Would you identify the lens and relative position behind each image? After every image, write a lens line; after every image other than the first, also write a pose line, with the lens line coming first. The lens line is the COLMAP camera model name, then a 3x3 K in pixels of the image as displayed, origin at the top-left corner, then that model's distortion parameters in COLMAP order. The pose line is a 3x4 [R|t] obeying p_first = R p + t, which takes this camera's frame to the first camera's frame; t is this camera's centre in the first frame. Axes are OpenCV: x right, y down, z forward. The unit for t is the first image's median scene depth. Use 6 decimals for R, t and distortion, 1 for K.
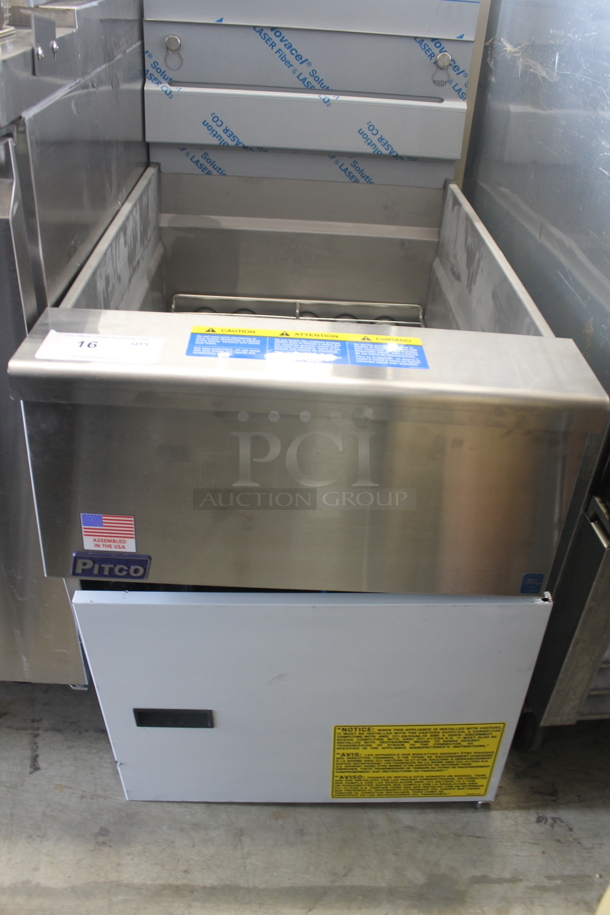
lens RADIAL K [[762.9, 0, 297.7], [0, 762.9, 457.1], [0, 0, 1]] dist [-0.157604, 0.125496]
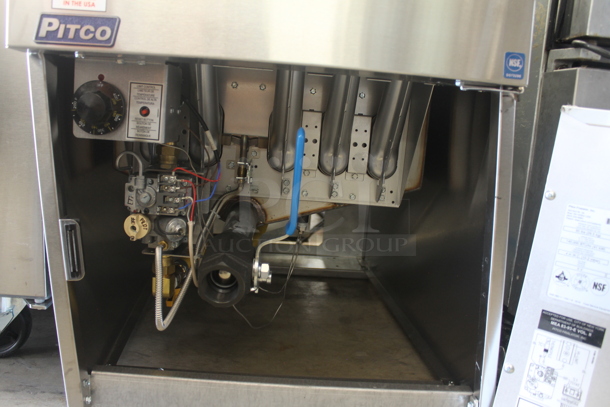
lens RADIAL K [[508.6, 0, 303.5], [0, 508.6, 201.6], [0, 0, 1]] dist [-0.157604, 0.125496]
pose [[0.999219, 0.012609, 0.037457, 0.012909], [0.003785, 0.912854, -0.408268, 0.441799], [-0.039341, 0.408090, 0.912093, 0.379415]]
